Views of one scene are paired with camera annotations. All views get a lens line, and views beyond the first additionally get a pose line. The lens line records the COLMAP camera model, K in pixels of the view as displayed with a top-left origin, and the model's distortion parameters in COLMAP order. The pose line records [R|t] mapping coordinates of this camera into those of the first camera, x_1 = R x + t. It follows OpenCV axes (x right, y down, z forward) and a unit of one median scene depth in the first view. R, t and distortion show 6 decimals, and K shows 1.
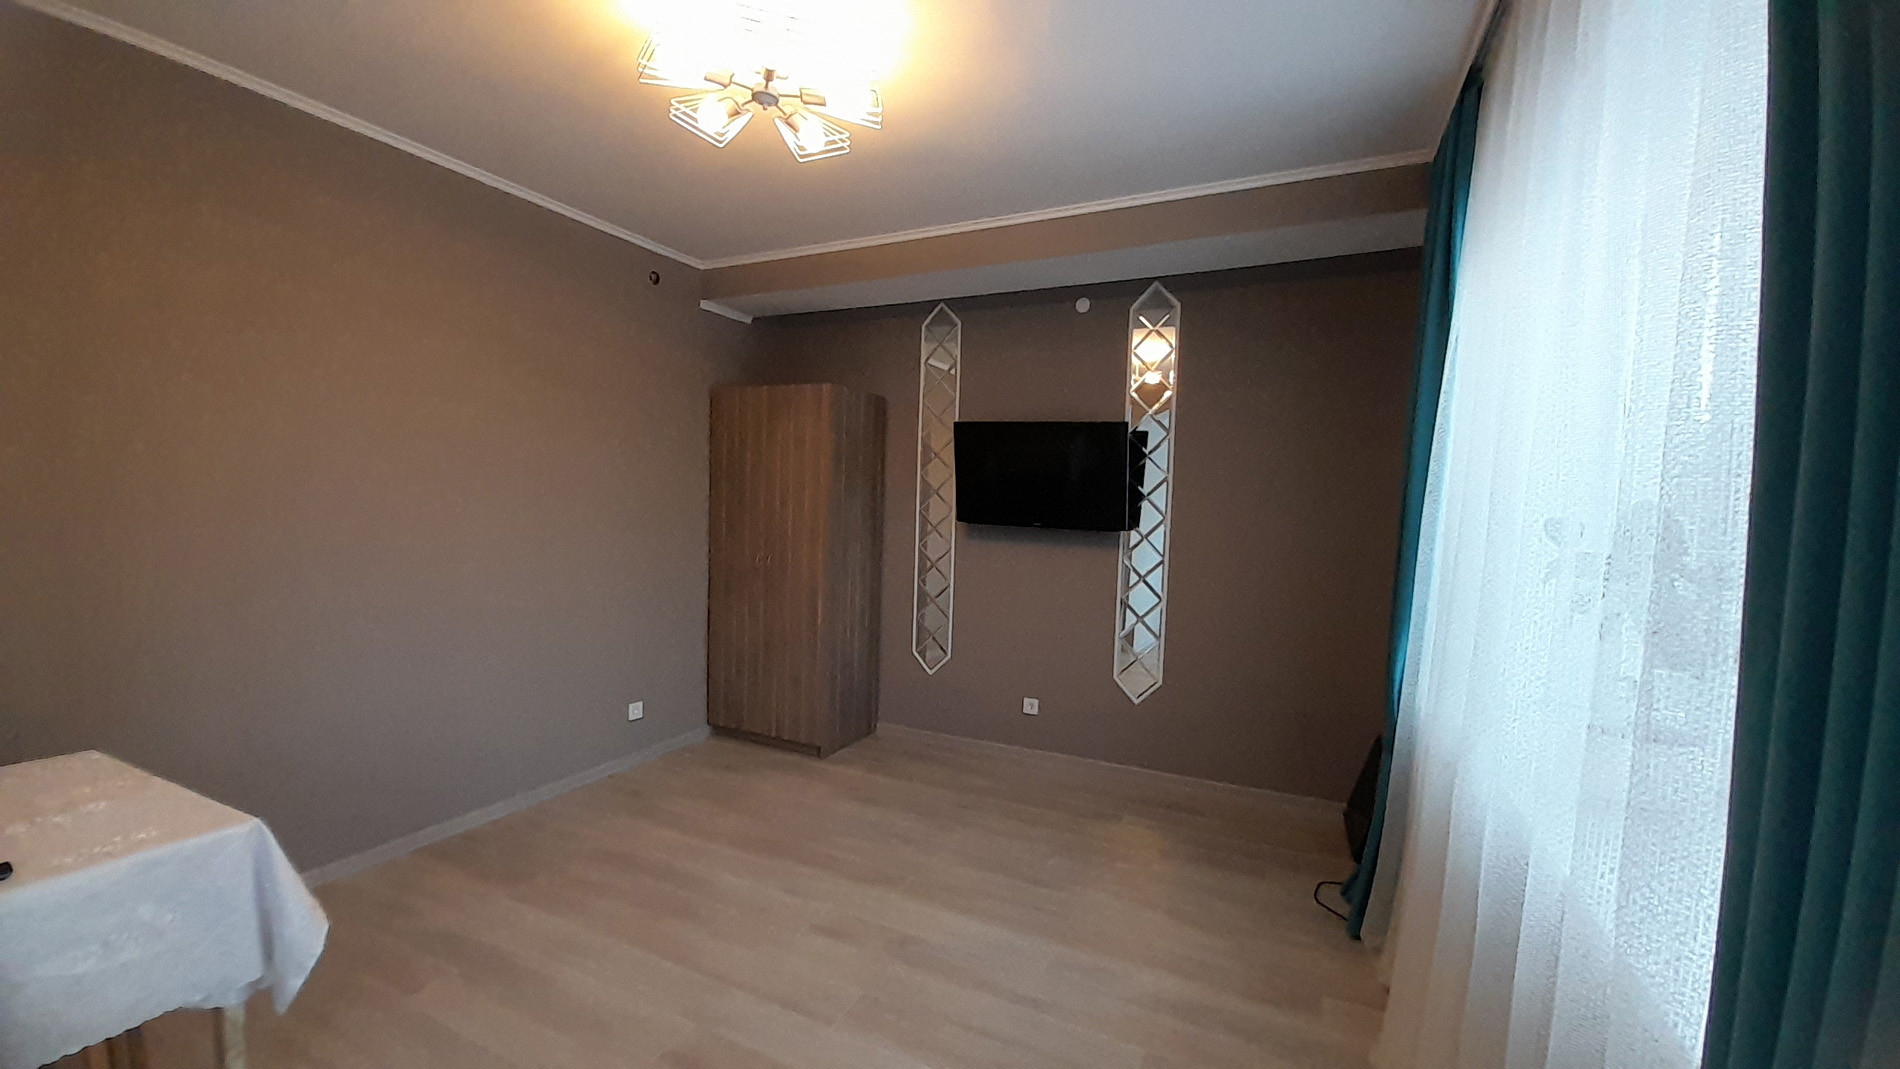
lens RADIAL K [[742.8, 0, 952.5], [0, 742.8, 546.5], [0, 0, 1]] dist [-0.000394, -0.008727]
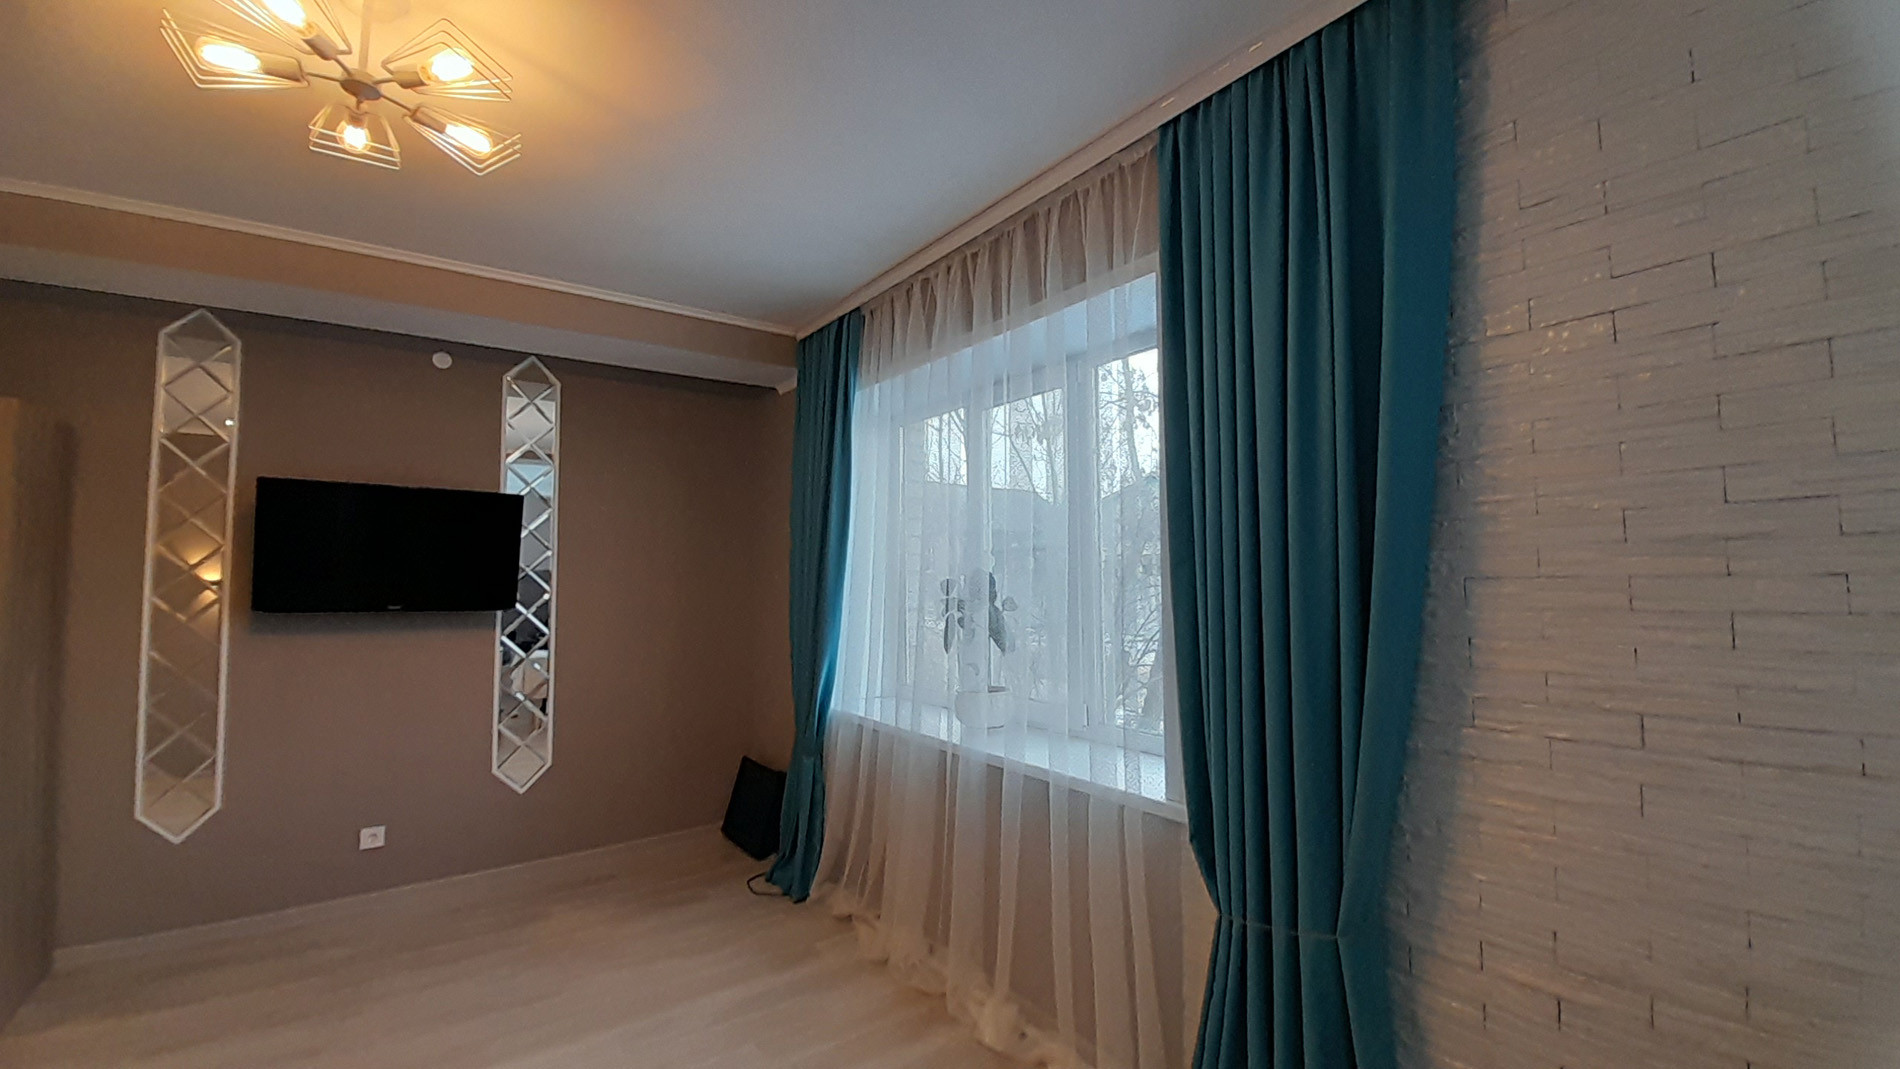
lens RADIAL K [[742.8, 0, 956.5], [0, 742.8, 537.6], [0, 0, 1]] dist [-0.000394, -0.008727]
pose [[0.468300, 0.015222, 0.883439, -0.314217], [0.079460, 0.995075, -0.059267, -0.008409], [-0.879989, 0.097953, 0.464784, 0.050554]]
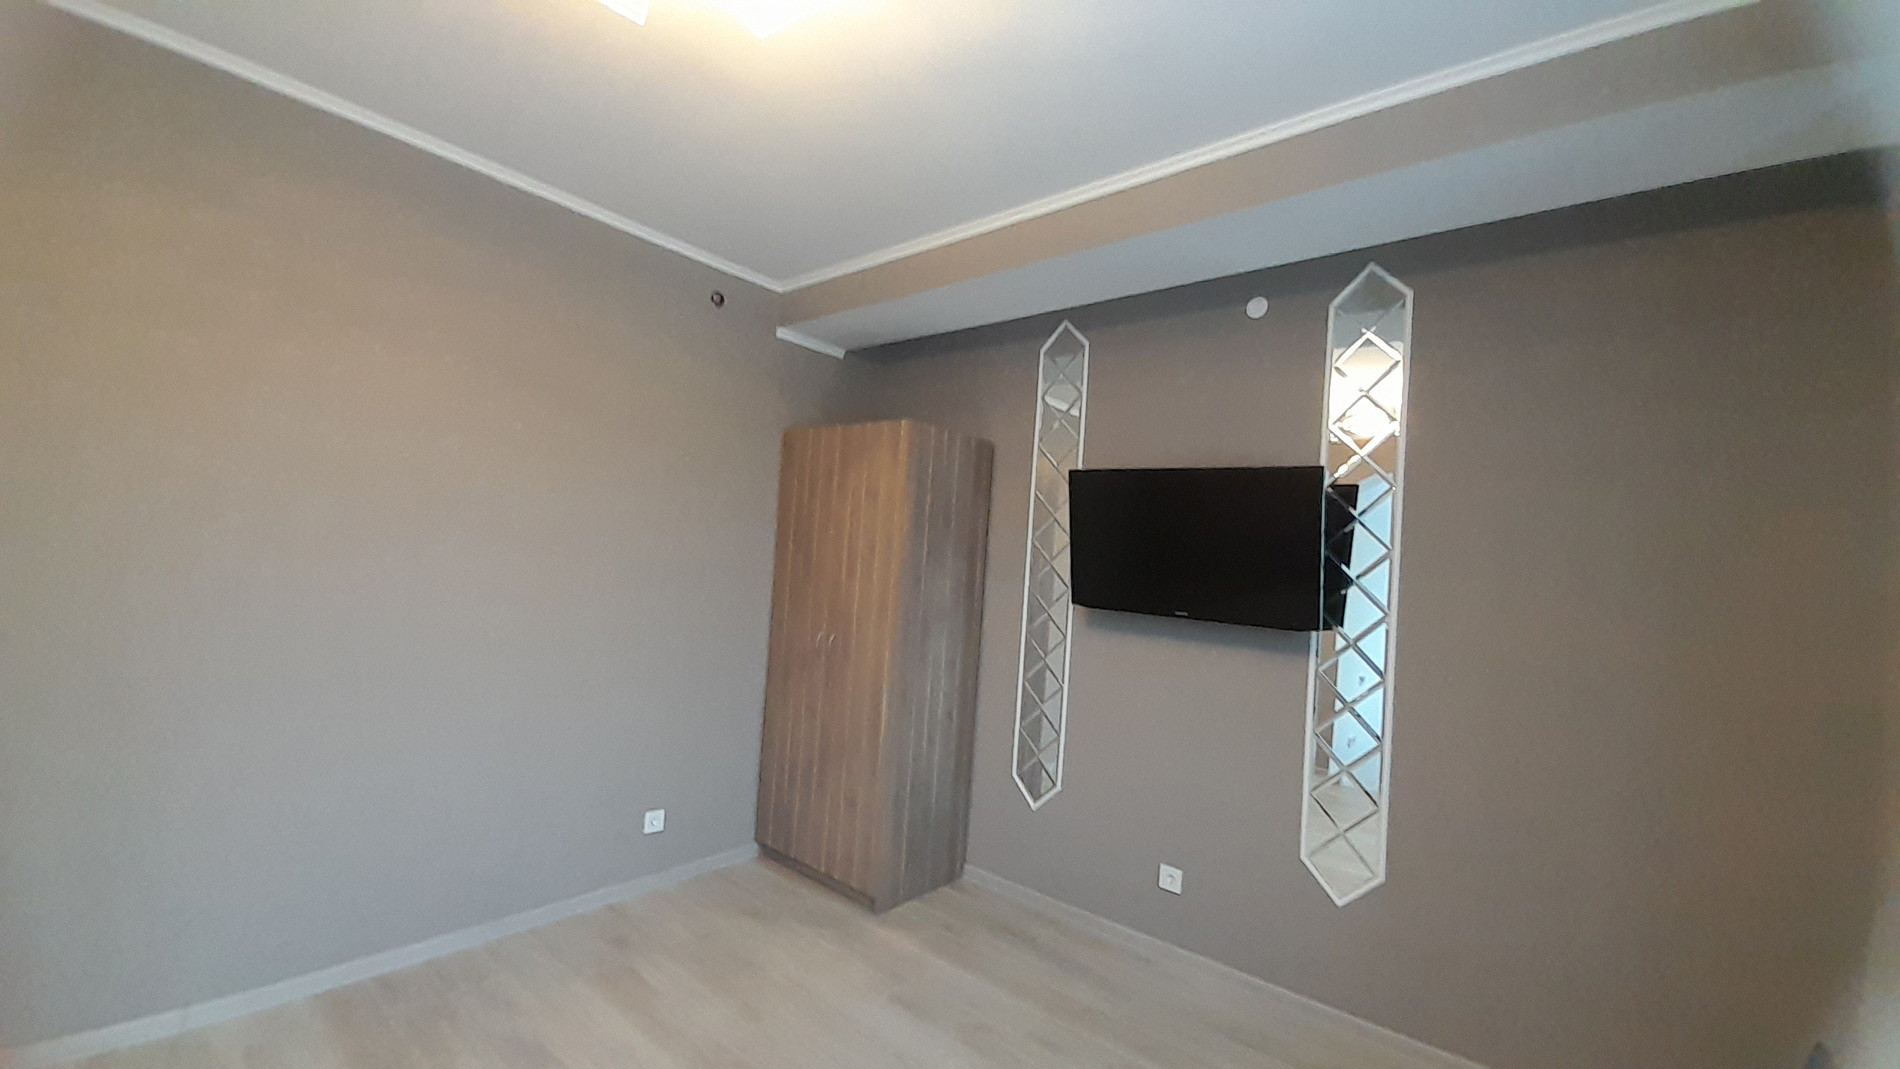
lens RADIAL K [[742.8, 0, 954.1], [0, 742.8, 534.2], [0, 0, 1]] dist [-0.000394, -0.008727]
pose [[0.970461, 0.026465, -0.239800, 0.068338], [-0.053511, 0.992820, -0.106986, -0.017416], [0.235247, 0.116658, 0.964909, 0.261147]]
